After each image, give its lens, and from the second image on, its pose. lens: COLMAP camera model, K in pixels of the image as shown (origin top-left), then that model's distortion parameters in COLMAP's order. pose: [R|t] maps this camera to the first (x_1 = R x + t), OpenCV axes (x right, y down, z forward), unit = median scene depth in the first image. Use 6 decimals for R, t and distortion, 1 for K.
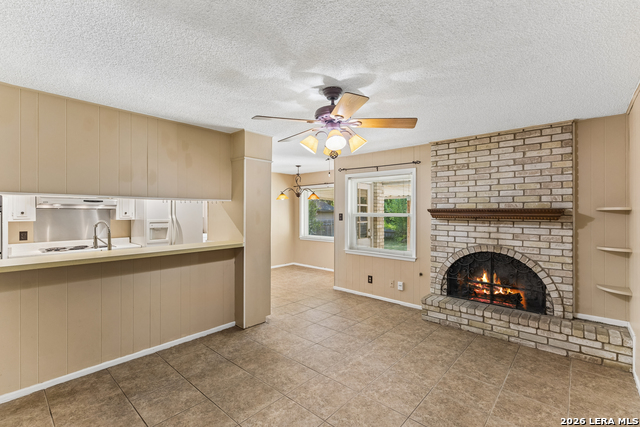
lens RADIAL K [[290.7, 0, 320.0], [0, 290.7, 213.5], [0, 0, 1]] dist [0.000811, 0.000076]
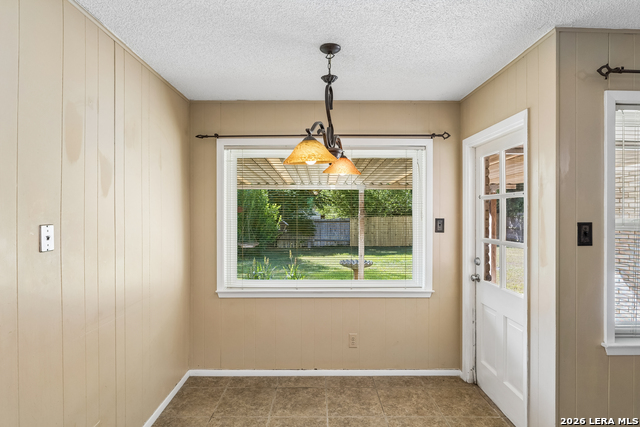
lens RADIAL K [[327.2, 0, 320.0], [0, 327.2, 213.5], [0, 0, 1]] dist [-0.001810, -0.000277]
pose [[0.739672, -0.010032, 0.672893, -0.484799], [0.008378, 0.999949, 0.005698, -0.018841], [-0.672916, 0.001423, 0.739718, 1.317672]]
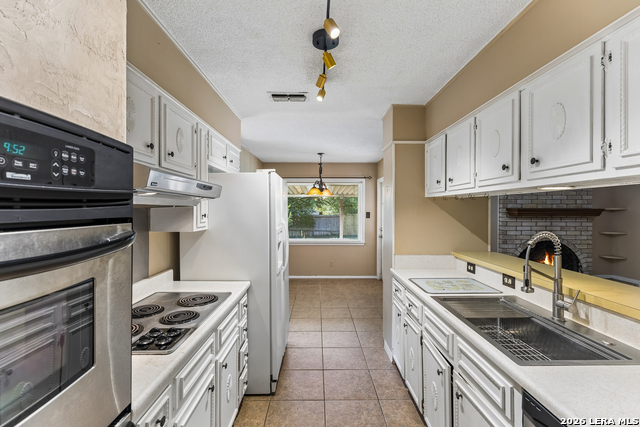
lens RADIAL K [[290.7, 0, 320.0], [0, 290.7, 213.5], [0, 0, 1]] dist [0.000811, 0.000076]
pose [[0.738371, -0.008563, 0.674340, -1.045328], [0.004122, 0.999958, 0.008185, -0.008067], [-0.674382, -0.003264, 0.738375, 0.688842]]
